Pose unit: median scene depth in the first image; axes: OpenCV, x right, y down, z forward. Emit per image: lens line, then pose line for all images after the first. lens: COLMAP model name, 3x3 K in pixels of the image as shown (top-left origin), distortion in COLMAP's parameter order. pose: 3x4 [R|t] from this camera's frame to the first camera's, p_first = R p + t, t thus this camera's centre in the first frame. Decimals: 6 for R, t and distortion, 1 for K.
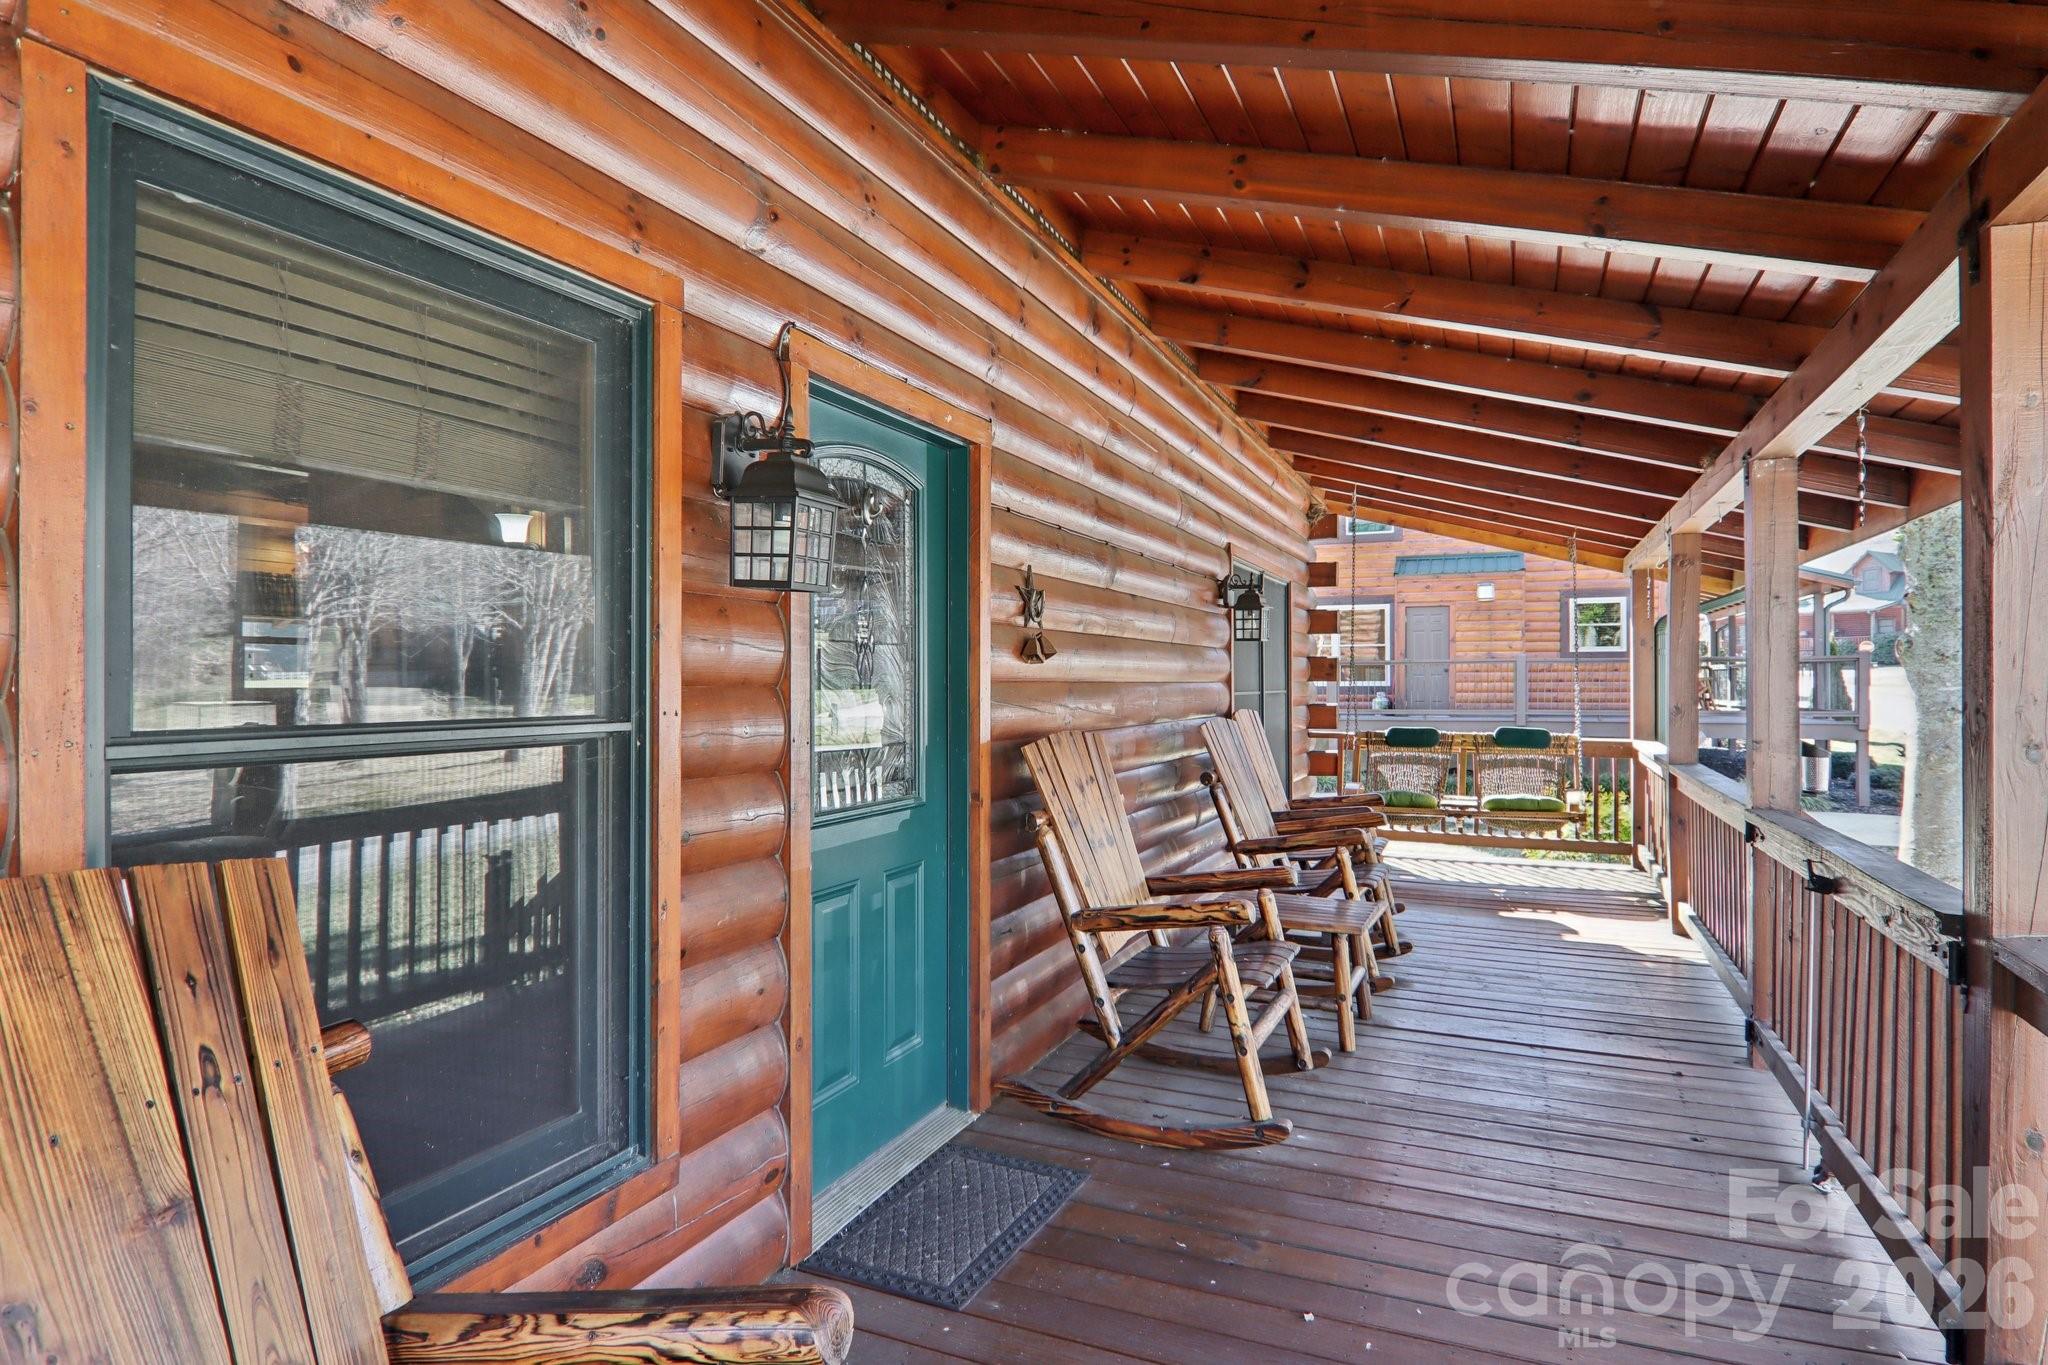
lens RADIAL K [[1146.2, 0, 1022.8], [0, 1146.2, 680.9], [0, 0, 1]] dist [0.005014, -0.003302]
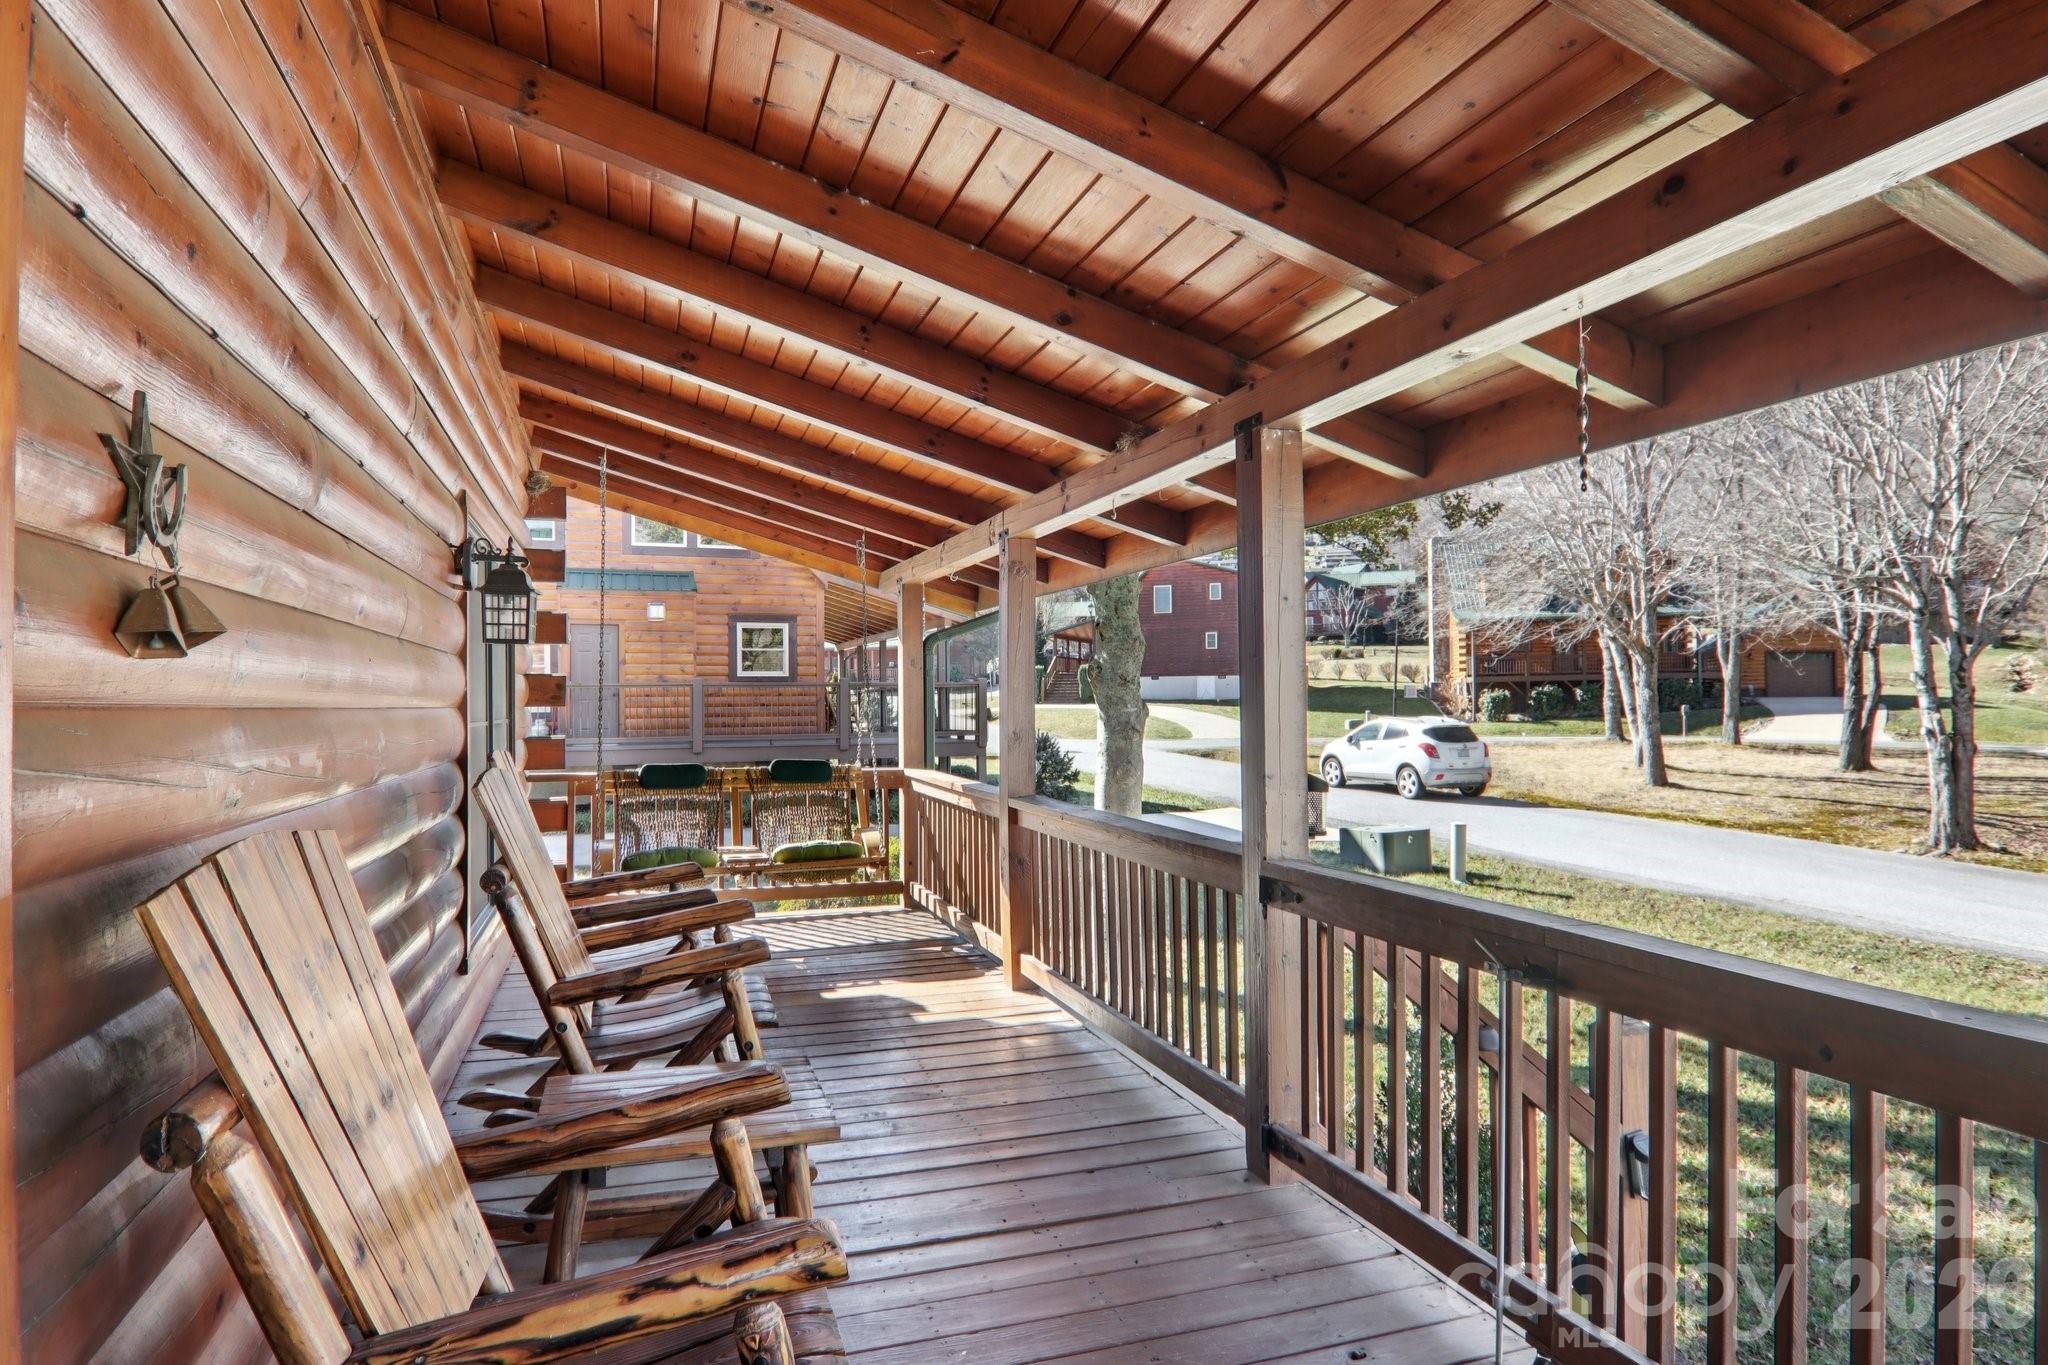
lens RADIAL K [[1146.2, 0, 1022.5], [0, 1146.2, 685.8], [0, 0, 1]] dist [0.005014, -0.003302]
pose [[0.741579, 0.006032, 0.670838, -0.015972], [0.006302, 0.999853, -0.015957, 0.000775], [-0.670836, 0.016062, 0.741432, 0.276896]]
